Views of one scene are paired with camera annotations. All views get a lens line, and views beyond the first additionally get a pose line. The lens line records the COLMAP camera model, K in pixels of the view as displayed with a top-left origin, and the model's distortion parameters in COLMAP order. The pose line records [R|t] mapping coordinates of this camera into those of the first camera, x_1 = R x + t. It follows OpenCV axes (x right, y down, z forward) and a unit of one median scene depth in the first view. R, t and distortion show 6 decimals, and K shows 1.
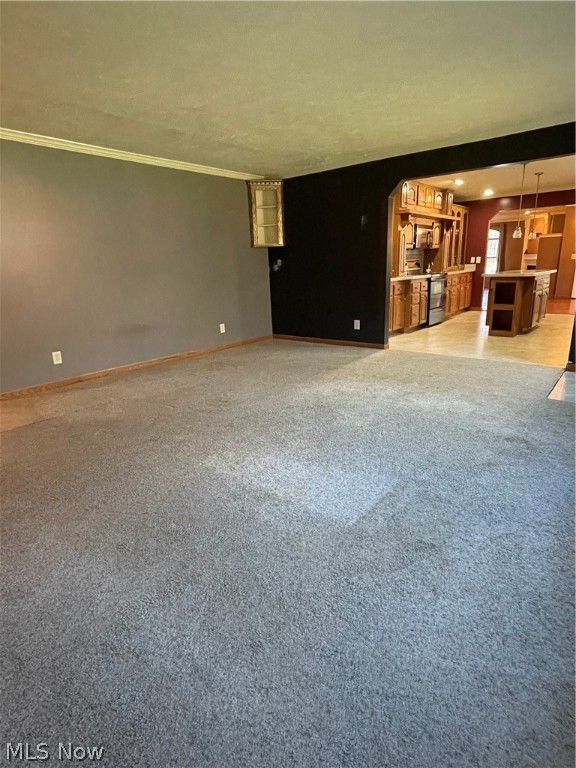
lens RADIAL K [[412.2, 0, 285.0], [0, 412.2, 383.0], [0, 0, 1]] dist [-0.022057, -0.000407]
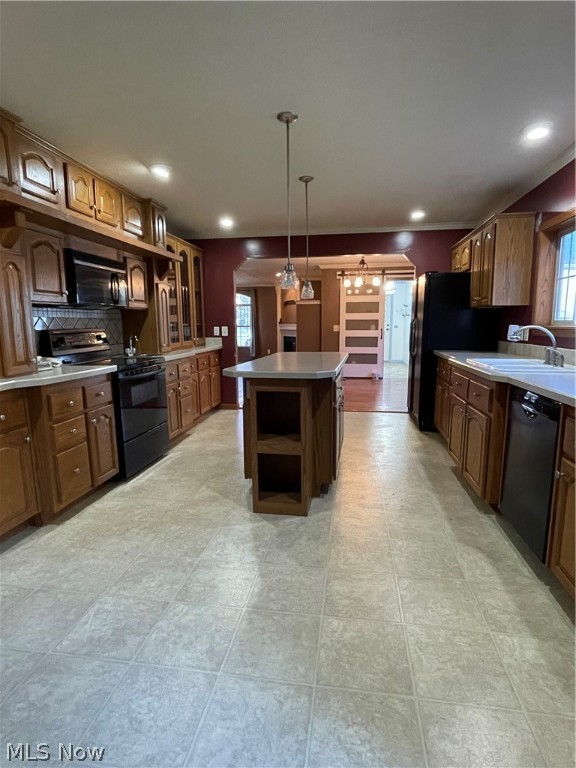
lens RADIAL K [[412.2, 0, 290.0], [0, 412.2, 386.0], [0, 0, 1]] dist [-0.022057, -0.000407]
pose [[0.849981, -0.049094, 0.524521, 0.222602], [0.125081, 0.985984, -0.110407, -0.135717], [-0.511749, 0.159451, 0.844209, 0.429285]]
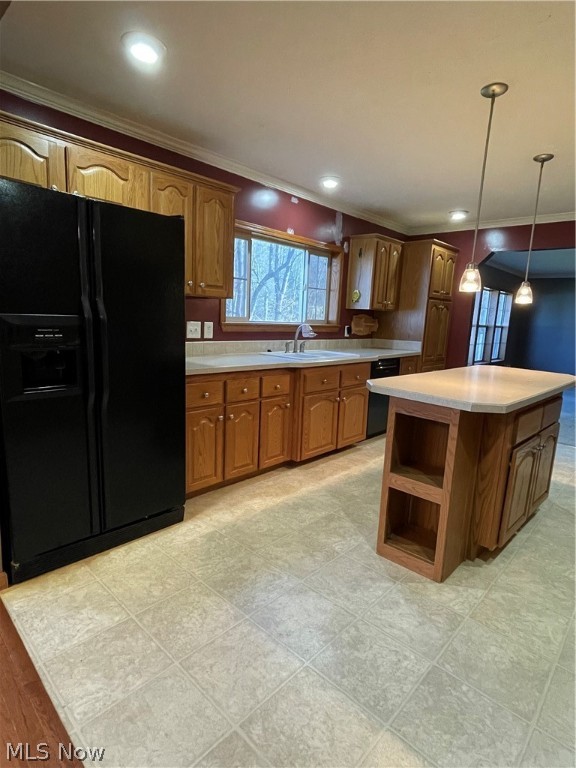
lens RADIAL K [[412.2, 0, 288.3], [0, 412.2, 388.7], [0, 0, 1]] dist [-0.022057, -0.000407]
pose [[-0.998580, -0.019587, 0.049538, 0.521222], [0.004424, 0.896243, 0.443542, -0.305649], [-0.053086, 0.443131, -0.894884, 0.952698]]
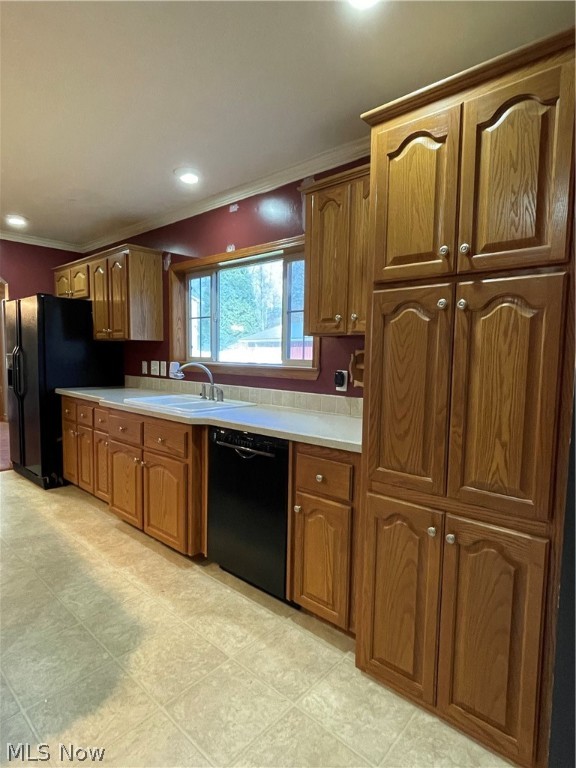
lens RADIAL K [[412.2, 0, 288.9], [0, 412.2, 384.3], [0, 0, 1]] dist [-0.022057, -0.000407]
pose [[0.013779, -0.038494, 0.999164, 0.226565], [0.262714, 0.964291, 0.033527, -0.165627], [-0.964775, 0.262033, 0.023399, 0.510071]]
